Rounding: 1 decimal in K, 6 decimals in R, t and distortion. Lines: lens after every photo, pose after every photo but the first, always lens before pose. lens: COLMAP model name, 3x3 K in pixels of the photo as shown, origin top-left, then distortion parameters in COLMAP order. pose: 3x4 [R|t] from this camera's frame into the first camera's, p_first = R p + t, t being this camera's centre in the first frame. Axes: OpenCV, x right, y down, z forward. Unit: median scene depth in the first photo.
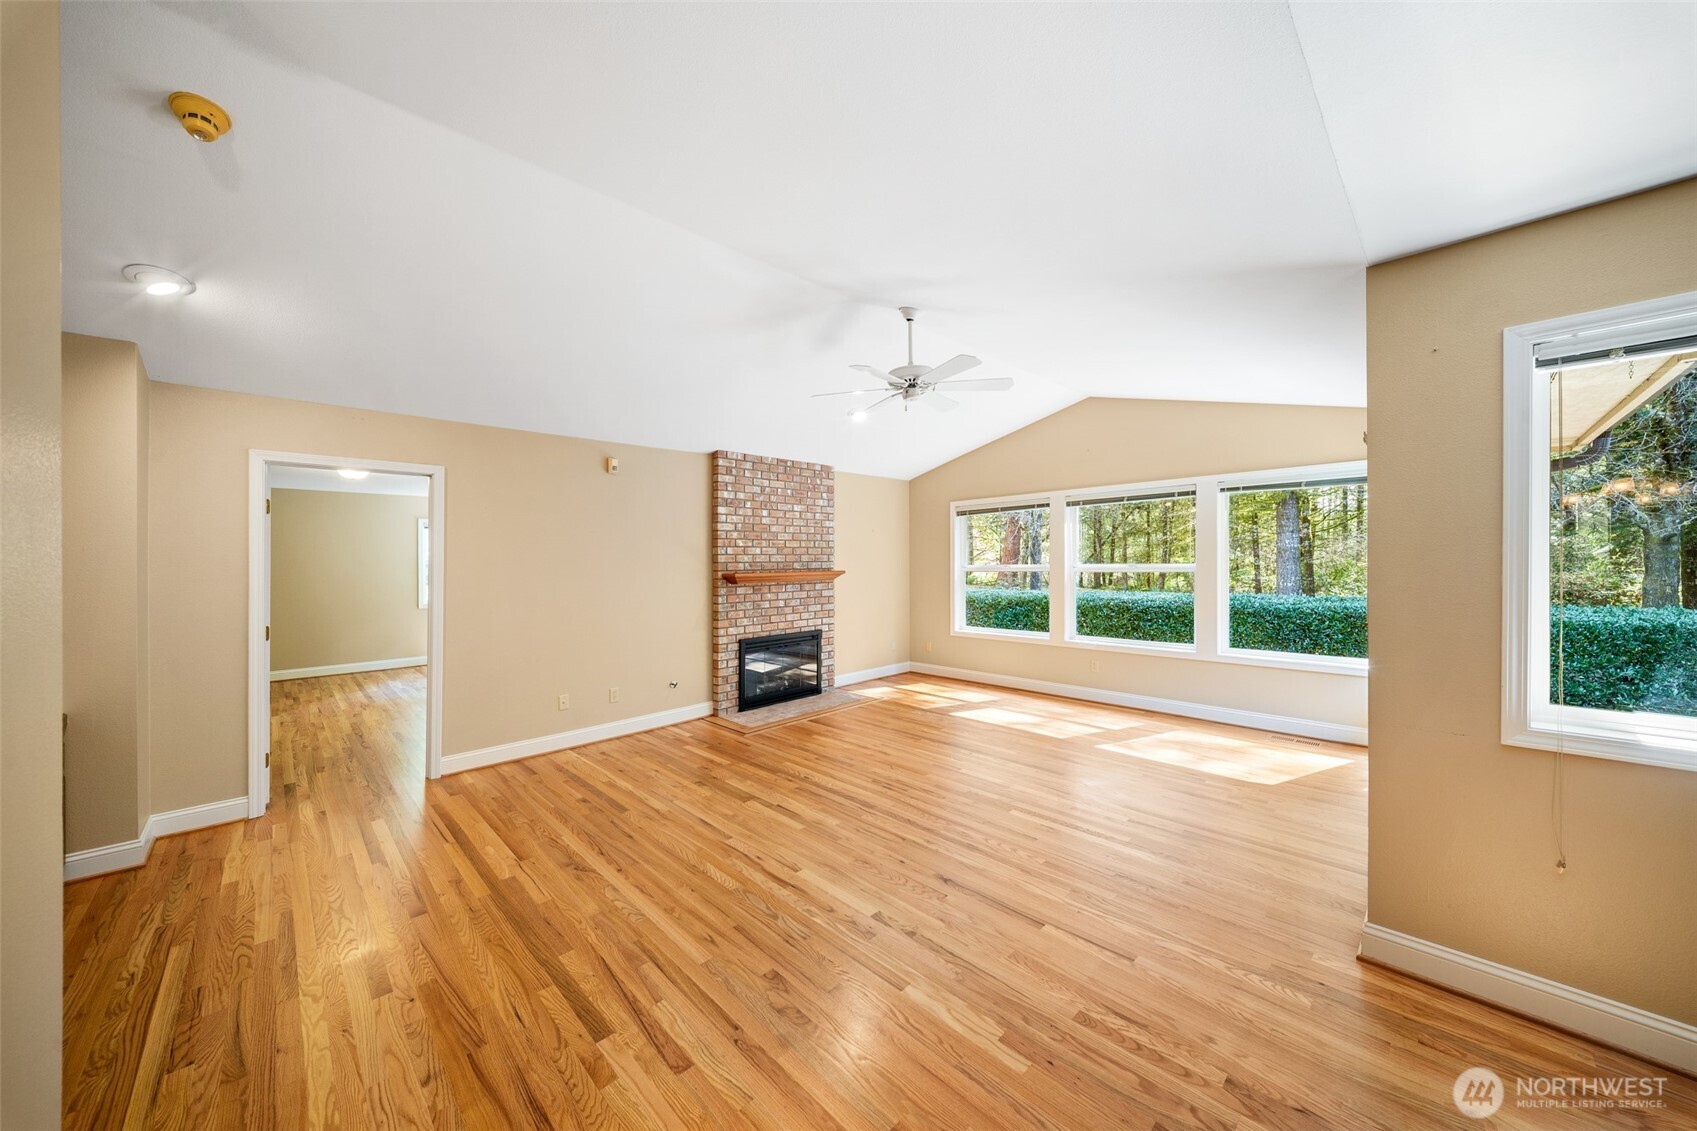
lens RADIAL K [[587.1, 0, 848.3], [0, 587.1, 563.2], [0, 0, 1]] dist [0.000835, 0.000001]
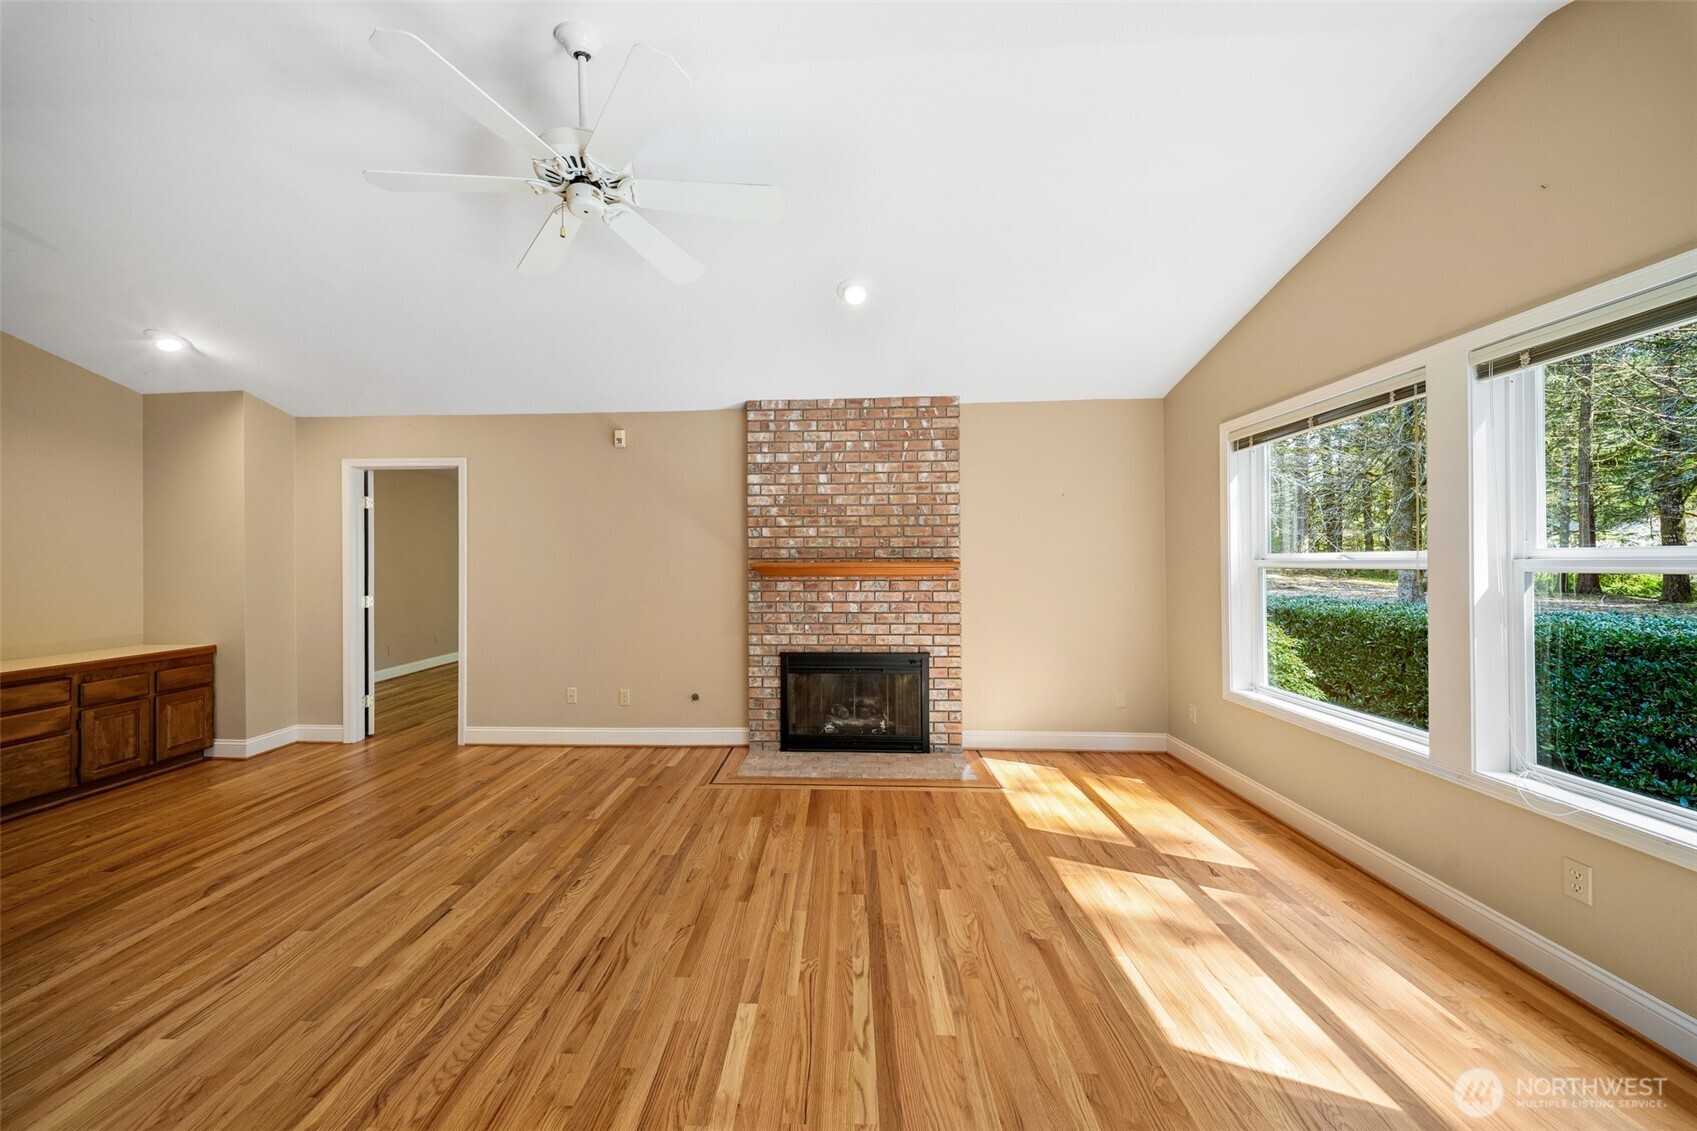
lens RADIAL K [[602.5, 0, 813.2], [0, 602.5, 550.2], [0, 0, 1]] dist [0.001308, -0.000181]
pose [[0.669065, -0.003173, -0.743197, 0.410368], [-0.004936, 0.999950, -0.008713, 0.008016], [0.743188, 0.009498, 0.669016, 0.528159]]
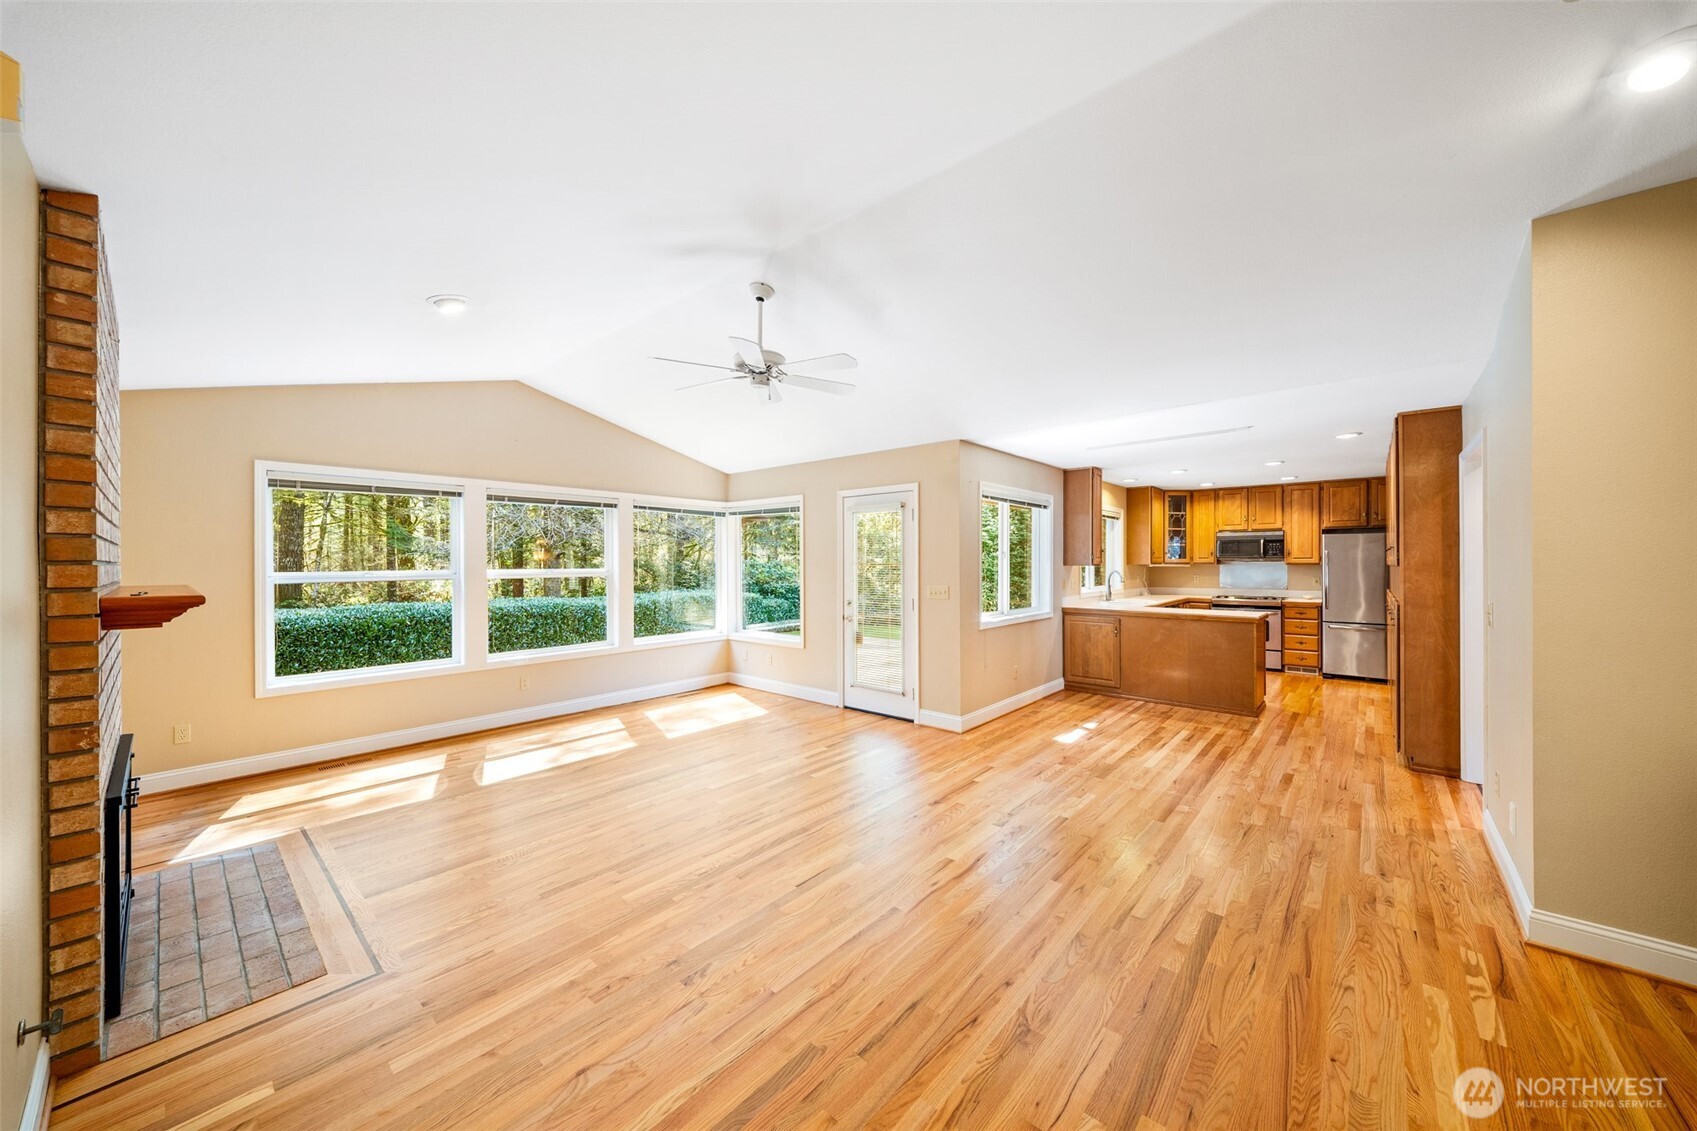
lens RADIAL K [[593.8, 0, 834.7], [0, 593.8, 568.3], [0, 0, 1]] dist [0.000575, -0.000088]
pose [[-0.056799, -0.002690, 0.998382, -0.548017], [0.010327, 0.999941, 0.003282, 0.003368], [-0.998332, 0.010496, -0.056768, 0.618870]]
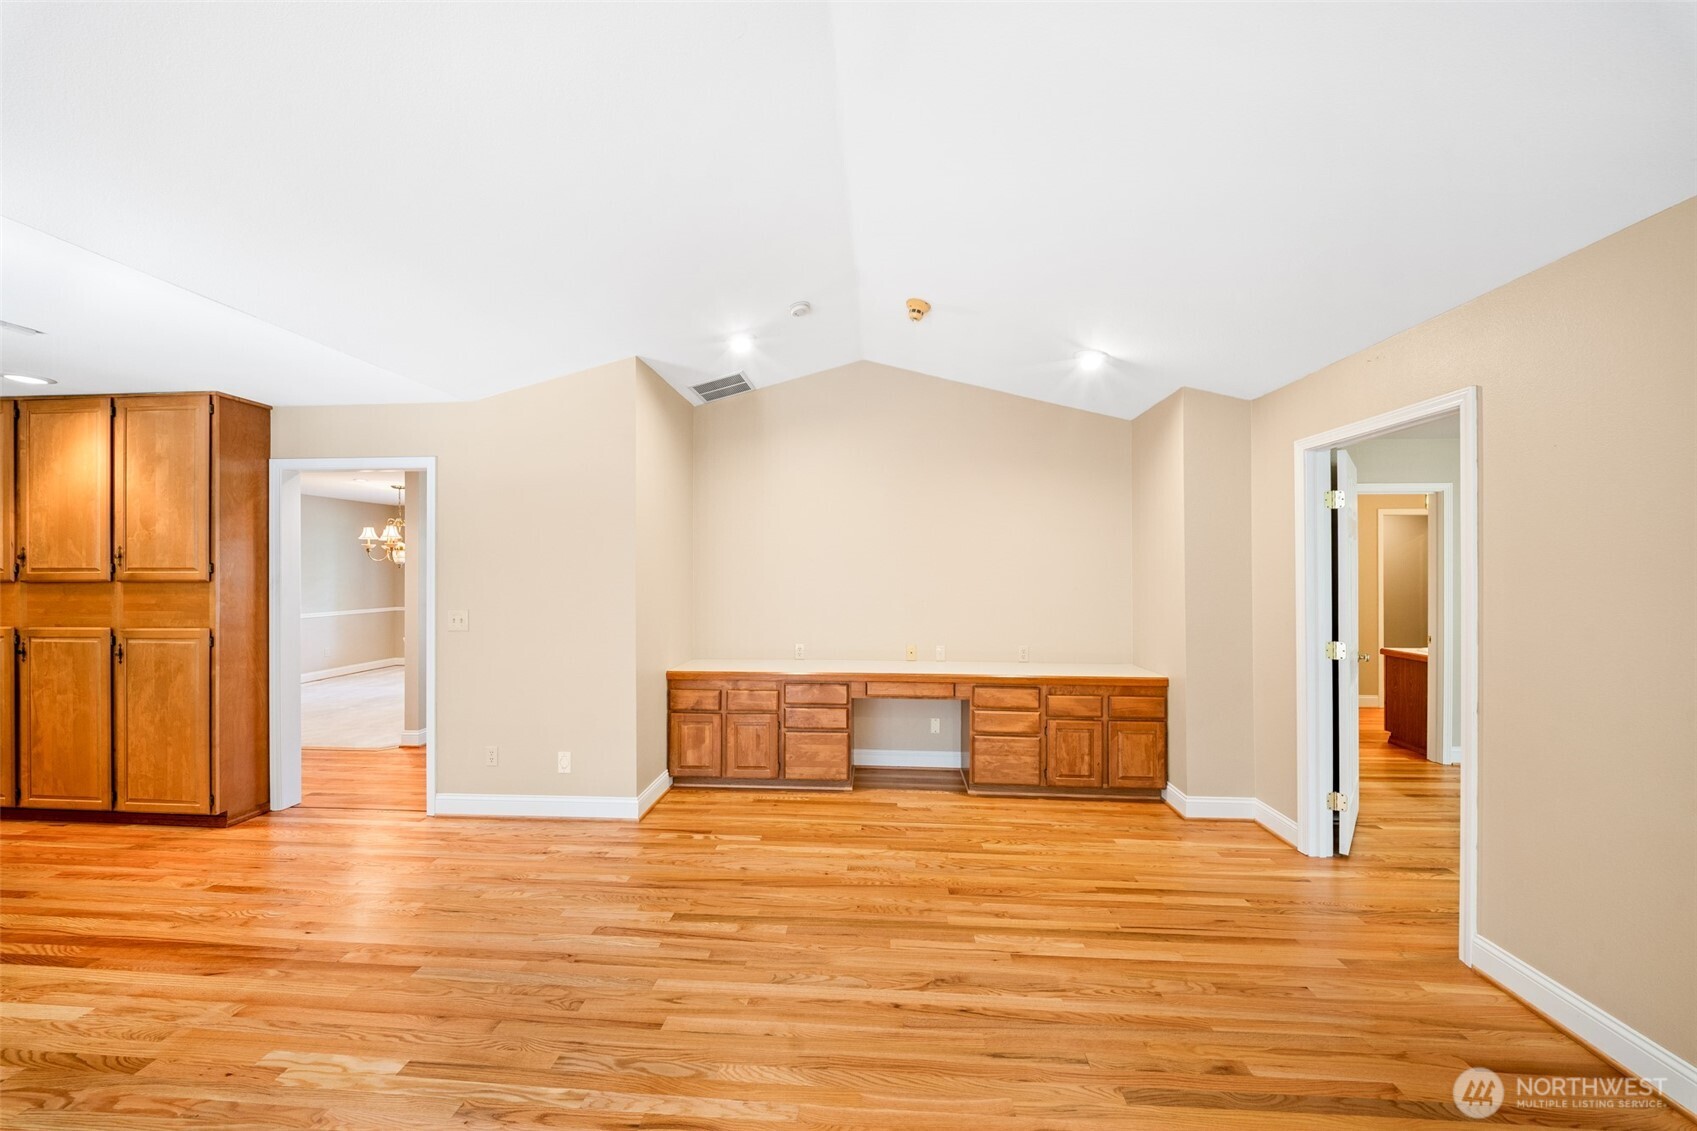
lens RADIAL K [[598.0, 0, 848.5], [0, 598.0, 565.5], [0, 0, 1]] dist [-0.011598, -0.000084]
pose [[-0.750188, 0.003991, -0.661213, 0.062624], [0.003220, 0.999992, 0.002383, -0.005184], [0.661217, -0.000341, -0.750194, 0.742707]]
